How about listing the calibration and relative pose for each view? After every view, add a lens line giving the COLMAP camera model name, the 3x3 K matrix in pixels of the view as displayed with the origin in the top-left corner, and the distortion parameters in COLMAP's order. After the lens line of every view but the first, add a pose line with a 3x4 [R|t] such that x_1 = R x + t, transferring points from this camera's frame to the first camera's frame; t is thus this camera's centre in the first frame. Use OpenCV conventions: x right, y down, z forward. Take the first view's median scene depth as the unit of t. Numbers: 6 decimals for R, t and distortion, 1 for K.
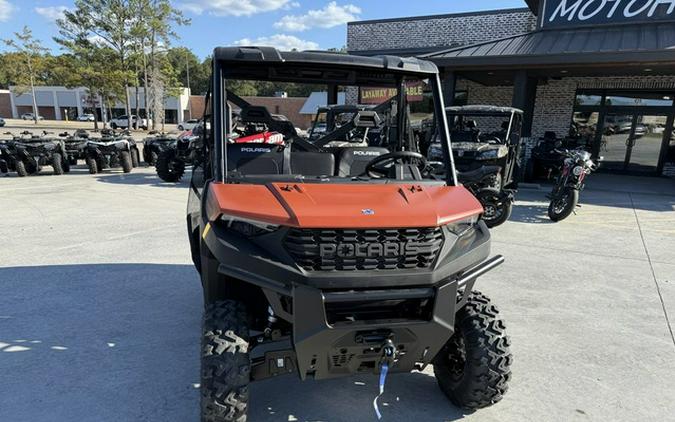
lens RADIAL K [[480.1, 0, 333.7], [0, 480.1, 254.0], [0, 0, 1]] dist [0.029572, -0.035069]
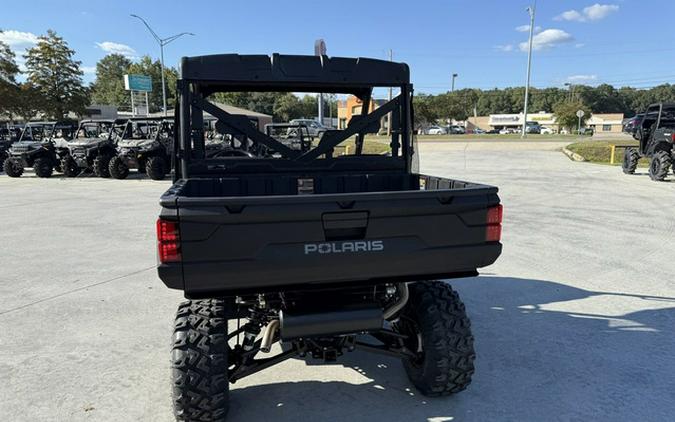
lens RADIAL K [[476.7, 0, 335.7], [0, 476.7, 225.5], [0, 0, 1]] dist [0.060126, -0.068470]
pose [[-0.999504, -0.023850, -0.020559, -0.045178], [-0.030423, 0.899804, 0.435231, -0.238809], [0.008119, 0.435641, -0.900084, 0.891398]]
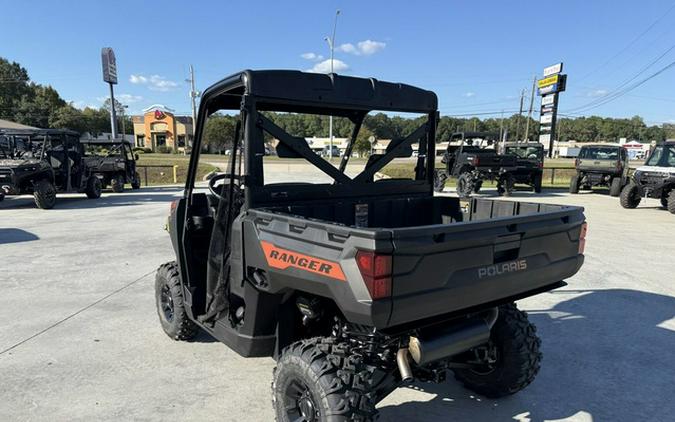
lens RADIAL K [[480.1, 0, 333.7], [0, 480.1, 254.0], [0, 0, 1]] dist [0.029572, -0.035069]
pose [[-0.912186, 0.043991, -0.407409, 0.157262], [-0.141730, 0.898990, 0.414403, -0.222088], [0.384486, 0.435755, -0.813811, 0.842906]]
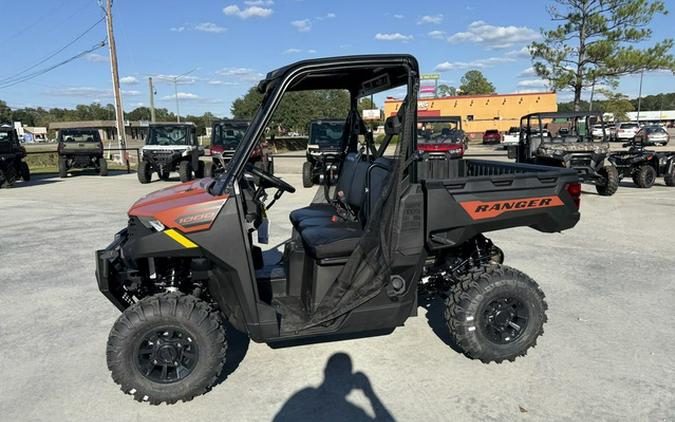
lens RADIAL K [[481.6, 0, 336.2], [0, 481.6, 224.8], [0, 0, 1]] dist [0.030190, -0.035479]
pose [[-0.002173, 0.157123, -0.987577, 0.452368], [-0.233422, 0.960218, 0.153283, -0.108766], [0.972373, 0.230855, 0.034589, 0.454241]]
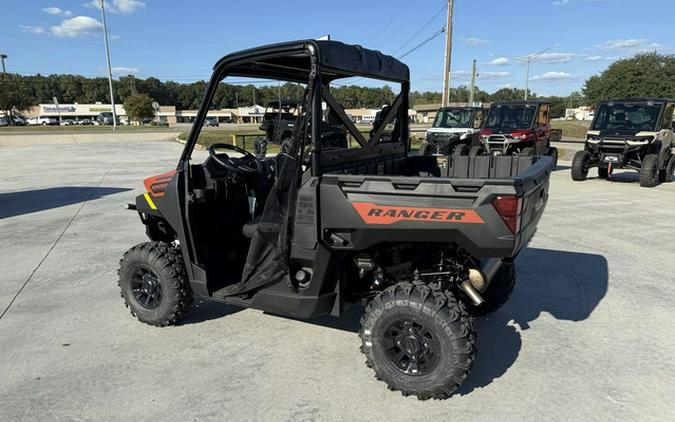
lens RADIAL K [[478.3, 0, 333.0], [0, 478.3, 236.3], [0, 0, 1]] dist [0.056227, -0.076985]
pose [[-0.651713, 0.153145, -0.742844, 0.339117], [-0.204492, 0.907656, 0.366528, -0.191400], [0.730379, 0.390776, -0.560215, 0.752391]]
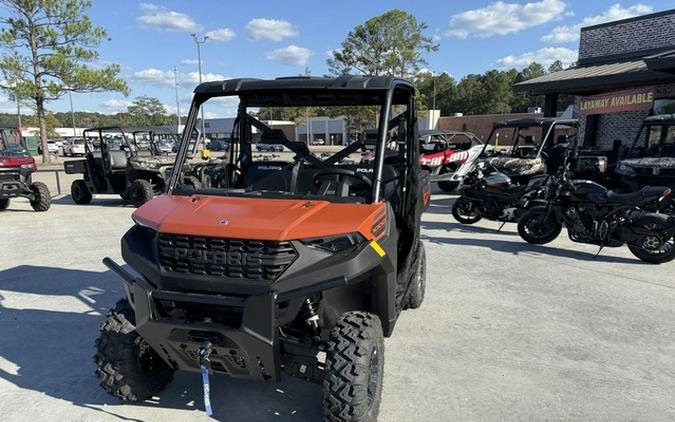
lens RADIAL K [[482.4, 0, 335.0], [0, 482.4, 244.5], [0, 0, 1]] dist [0.012345, -0.012780]
pose [[0.877120, 0.071192, -0.474965, 0.242383], [-0.098133, 0.994654, -0.032136, -0.008372], [0.470138, 0.074797, 0.879418, 0.047398]]
